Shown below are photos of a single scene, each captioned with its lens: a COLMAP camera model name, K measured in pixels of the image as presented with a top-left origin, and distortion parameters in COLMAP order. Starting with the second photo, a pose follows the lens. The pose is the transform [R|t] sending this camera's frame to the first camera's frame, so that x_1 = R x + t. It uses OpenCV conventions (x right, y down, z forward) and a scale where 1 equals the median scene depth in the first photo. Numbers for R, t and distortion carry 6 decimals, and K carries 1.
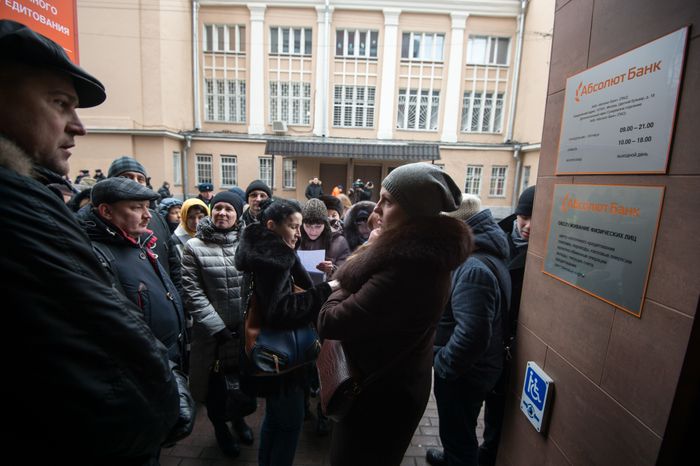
lens RADIAL K [[325.7, 0, 352.4], [0, 325.7, 236.4], [0, 0, 1]] dist [-0.034866, -0.001023]
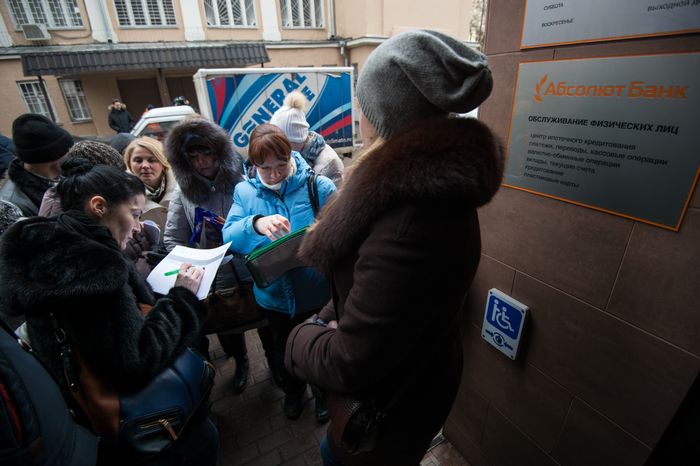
lens RADIAL K [[324.1, 0, 353.0], [0, 324.1, 233.0], [0, 0, 1]] dist [-0.039843, -0.001708]
pose [[0.874349, -0.273288, 0.401032, -0.008029], [0.163824, 0.944070, 0.286171, -0.006317], [-0.456809, -0.184515, 0.870218, 0.044596]]
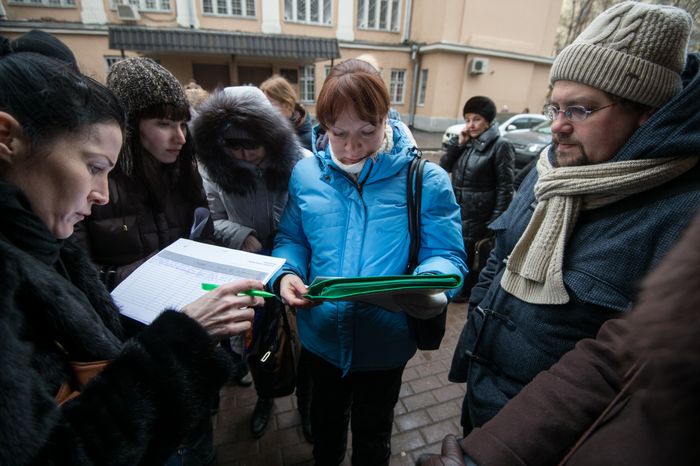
lens RADIAL K [[320.7, 0, 343.7], [0, 320.7, 232.5], [0, 0, 1]] dist [-0.024711, -0.000380]
pose [[0.956256, -0.127314, 0.263373, -0.003625], [0.060114, 0.966634, 0.249007, 0.002407], [-0.286287, -0.222283, 0.932003, 0.092233]]
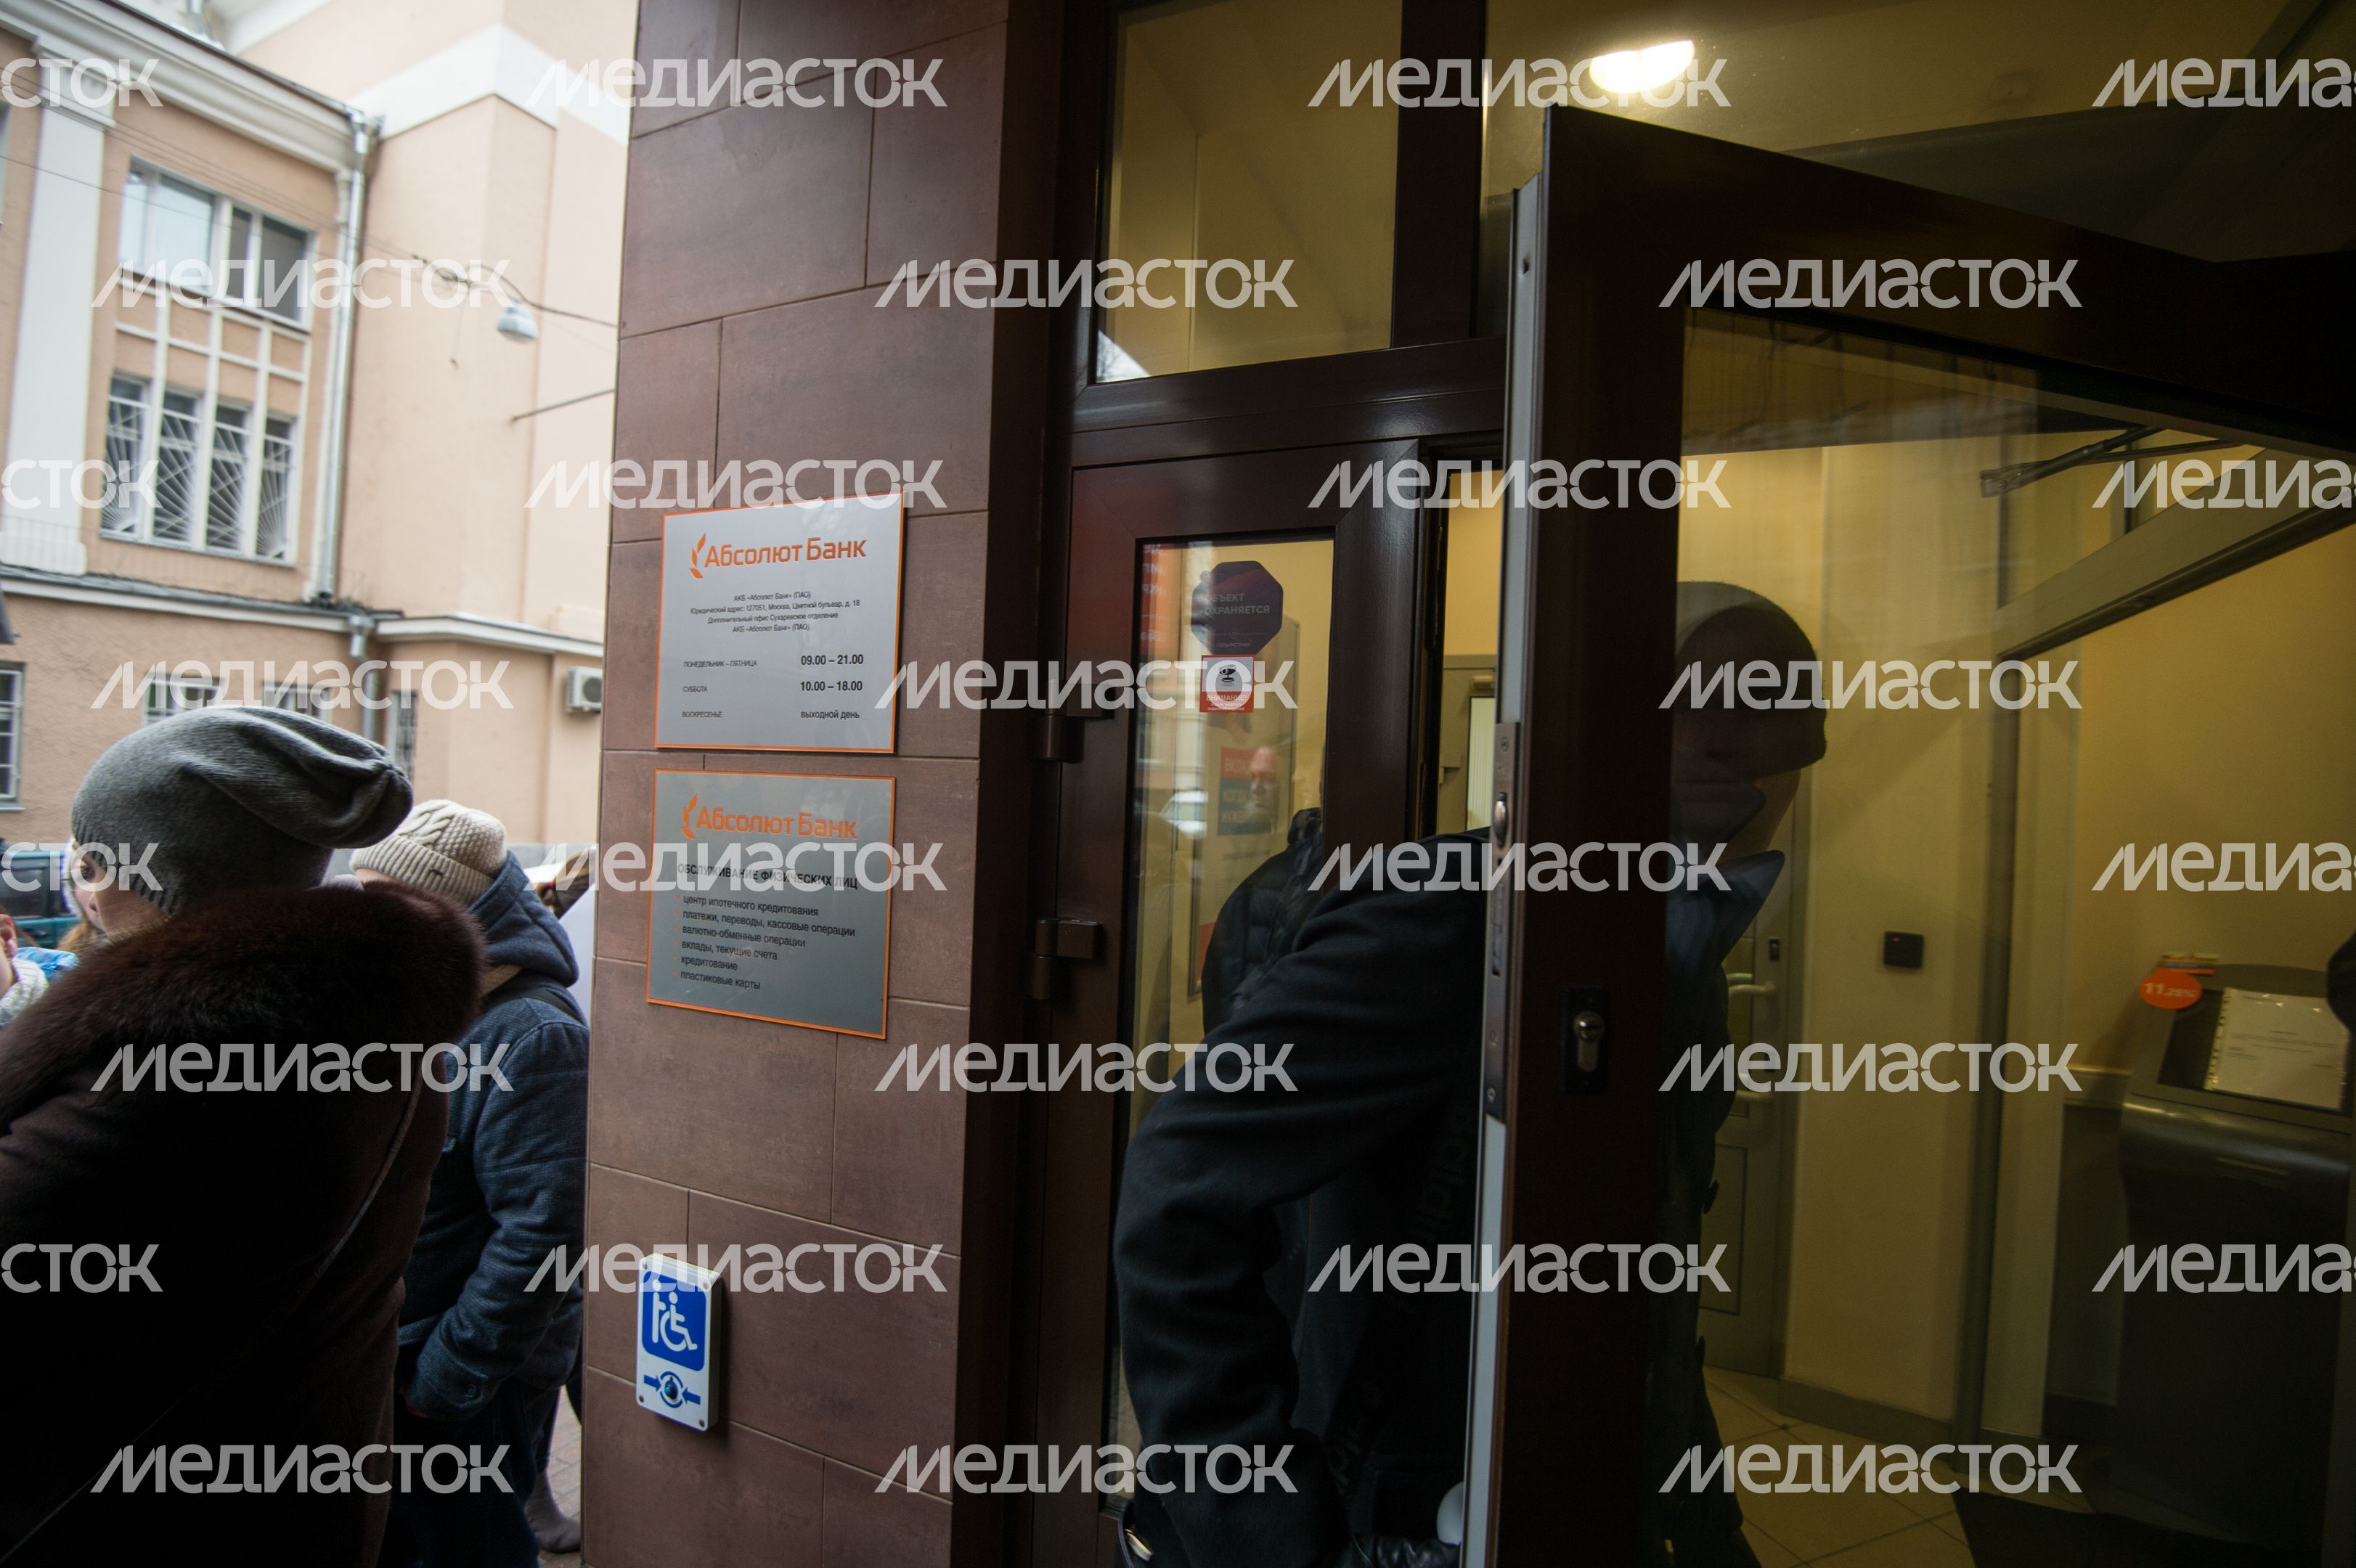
lens RADIAL K [[1090.6, 0, 1188.0], [0, 1090.6, 784.0], [0, 0, 1]] dist [-0.039843, -0.001708]
pose [[0.422852, -0.013637, 0.906096, -0.027236], [0.132964, 0.989999, -0.047151, 0.000190], [-0.896391, 0.140416, 0.420436, -0.012749]]
